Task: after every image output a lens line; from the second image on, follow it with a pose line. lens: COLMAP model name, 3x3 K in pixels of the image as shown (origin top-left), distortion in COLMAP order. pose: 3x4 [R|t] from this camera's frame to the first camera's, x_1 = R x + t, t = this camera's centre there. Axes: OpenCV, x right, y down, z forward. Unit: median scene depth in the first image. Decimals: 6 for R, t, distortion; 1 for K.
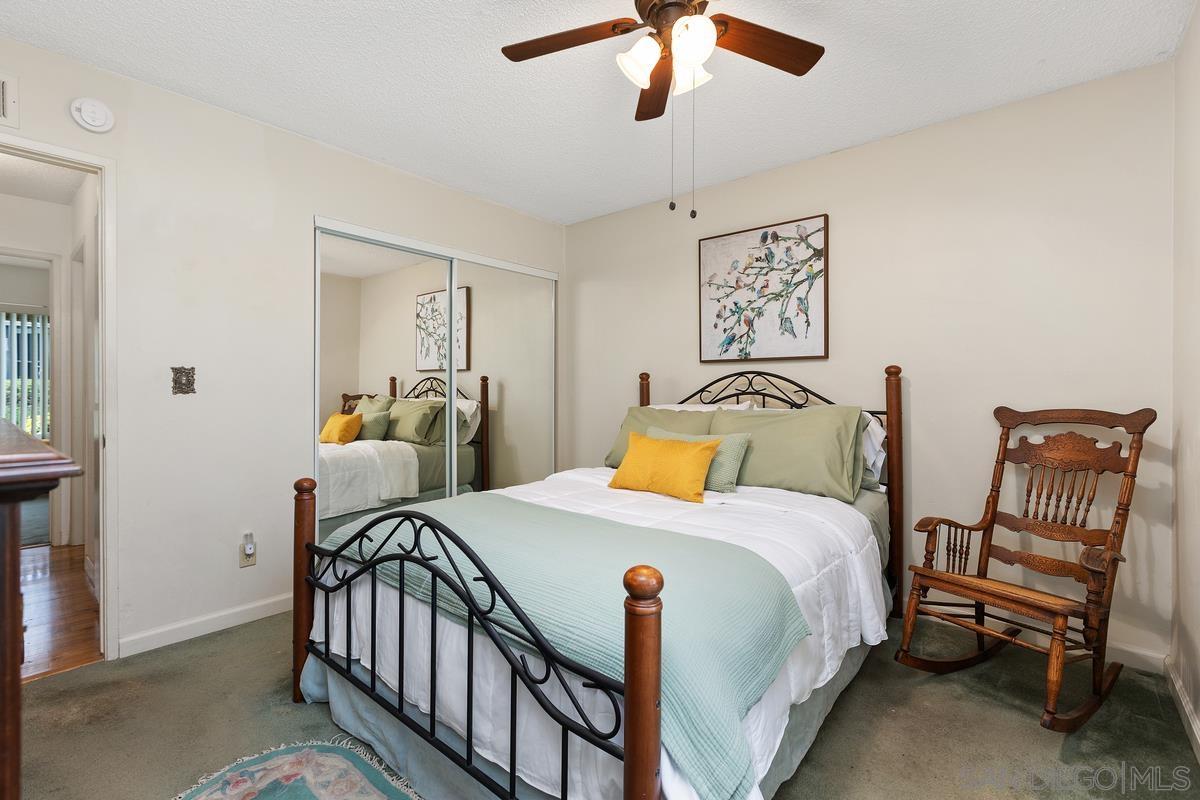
lens RADIAL K [[531.3, 0, 601.6], [0, 531.3, 395.7], [0, 0, 1]] dist [-0.001262, -0.000175]
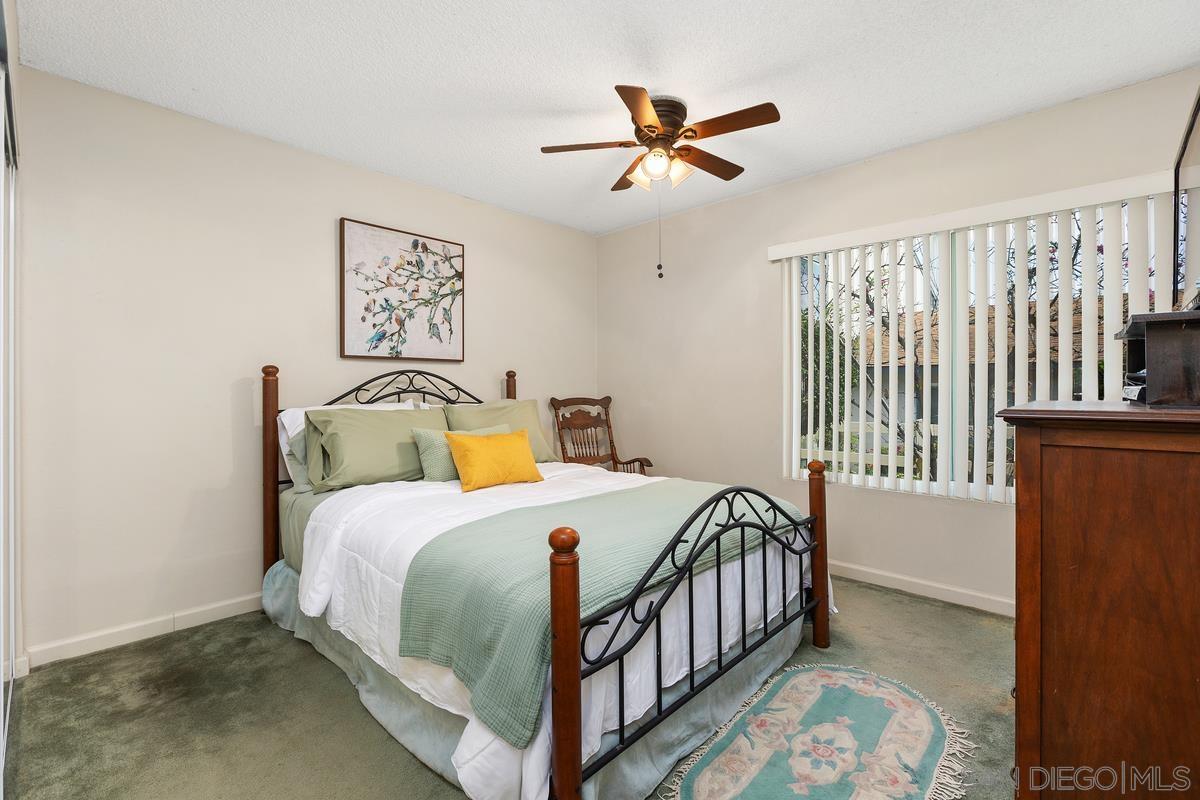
lens RADIAL K [[531.3, 0, 601.6], [0, 531.3, 395.7], [0, 0, 1]] dist [-0.001262, -0.000175]
pose [[0.058015, -0.015993, 0.998188, -0.740892], [0.014294, 0.999782, 0.015188, -0.006549], [-0.998213, 0.013387, 0.058231, 0.574369]]
